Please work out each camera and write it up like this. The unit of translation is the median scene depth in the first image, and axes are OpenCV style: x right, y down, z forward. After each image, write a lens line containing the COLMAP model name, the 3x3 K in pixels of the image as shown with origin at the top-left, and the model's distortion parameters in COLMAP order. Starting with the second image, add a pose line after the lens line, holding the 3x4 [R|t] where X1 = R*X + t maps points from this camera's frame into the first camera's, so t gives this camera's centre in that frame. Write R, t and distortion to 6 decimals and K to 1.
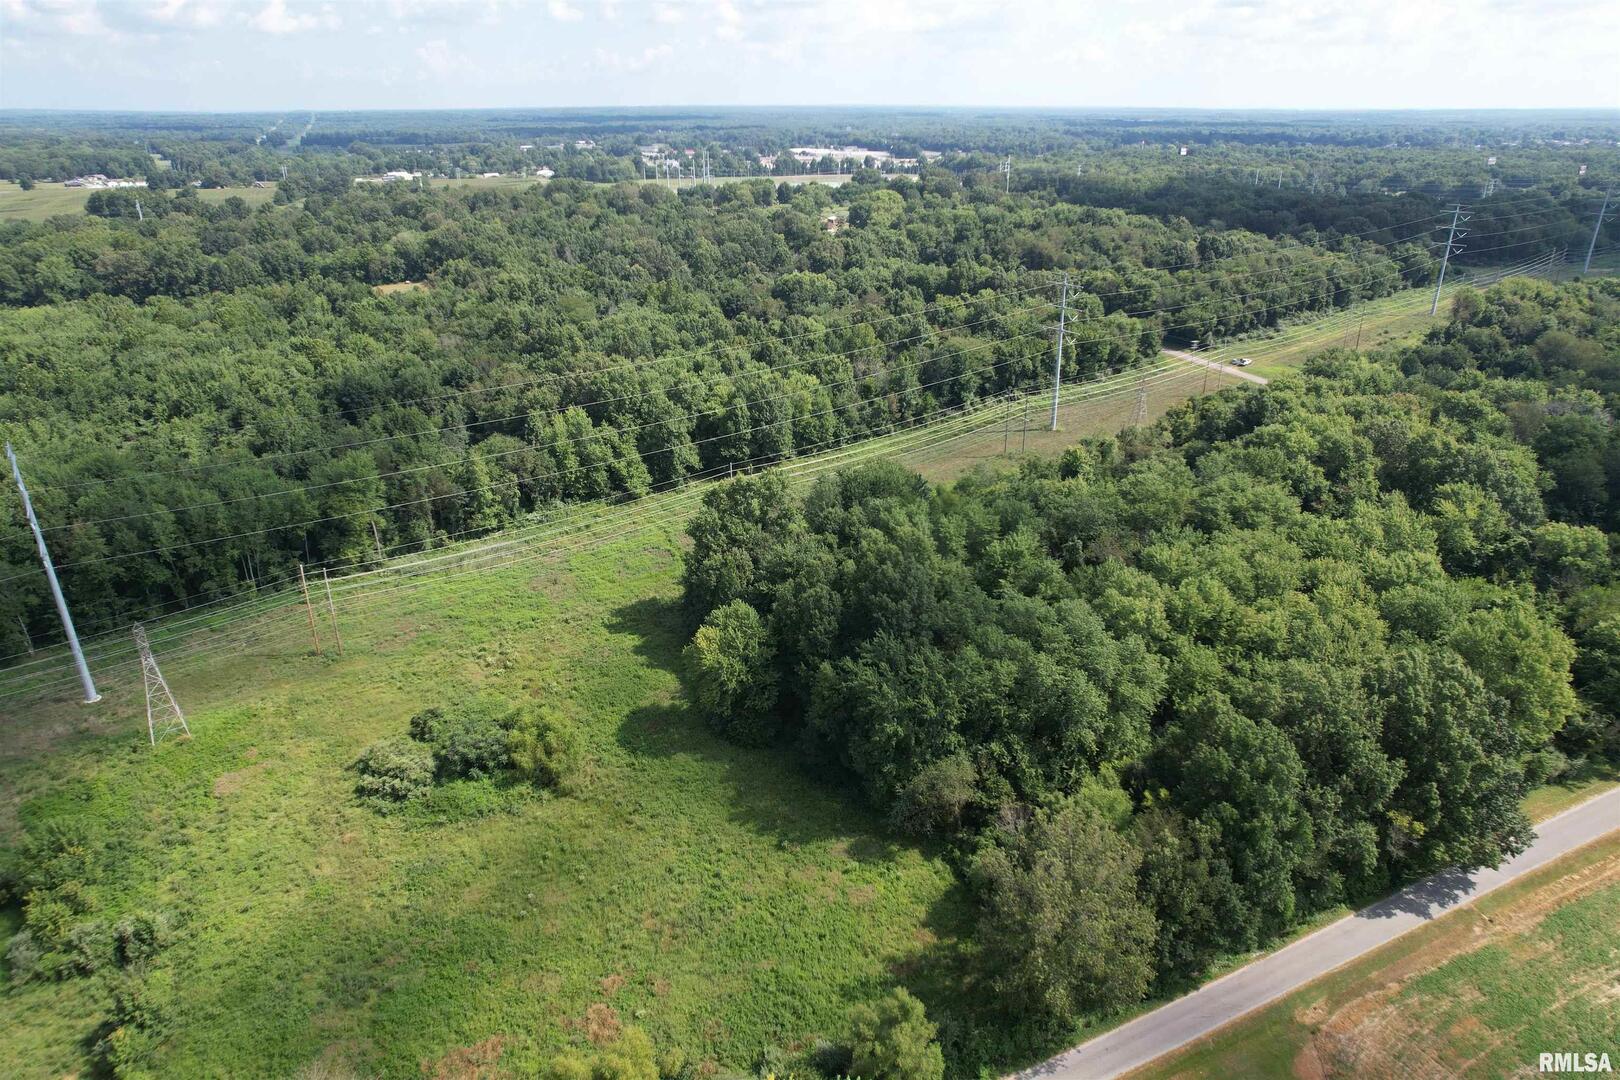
lens RADIAL K [[1037.0, 0, 807.3], [0, 1037.0, 527.7], [0, 0, 1]] dist [-0.073329, 0.064796]
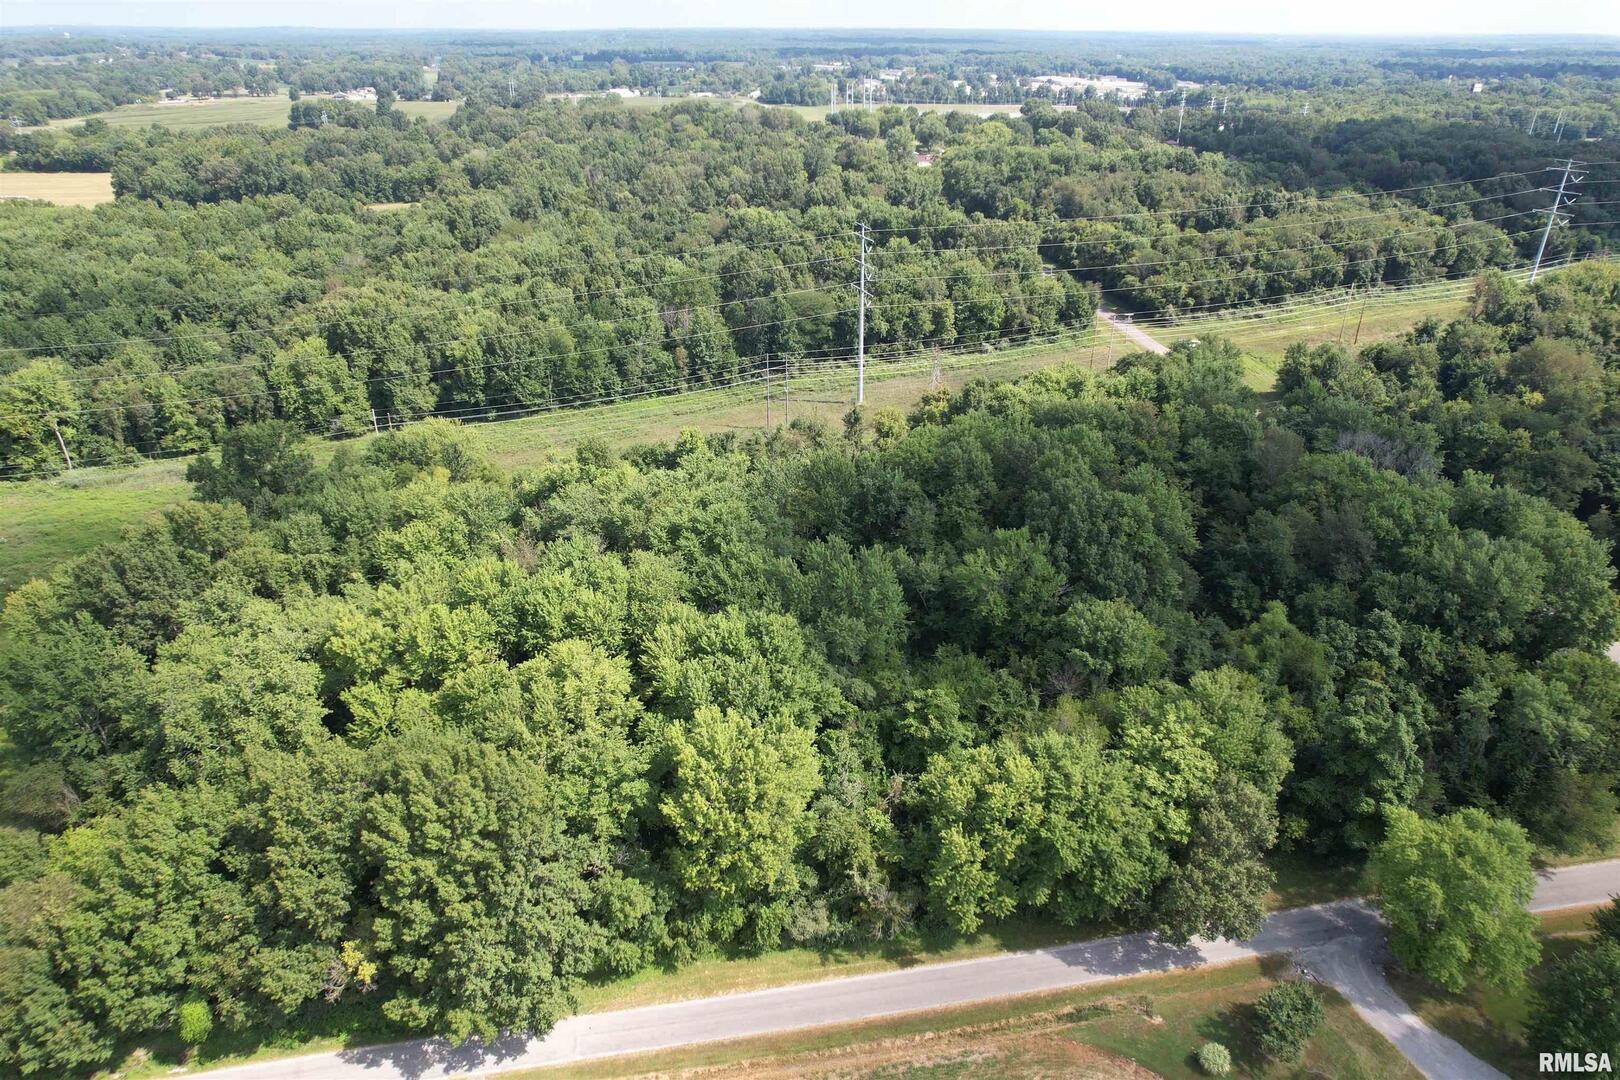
lens RADIAL K [[1037.0, 0, 820.1], [0, 1037.0, 532.4], [0, 0, 1]] dist [-0.073329, 0.064796]
pose [[0.960777, 0.127410, -0.246322, 0.311496], [-0.110320, 0.990505, 0.082036, -0.039839], [0.254436, -0.051644, 0.965710, 0.101607]]
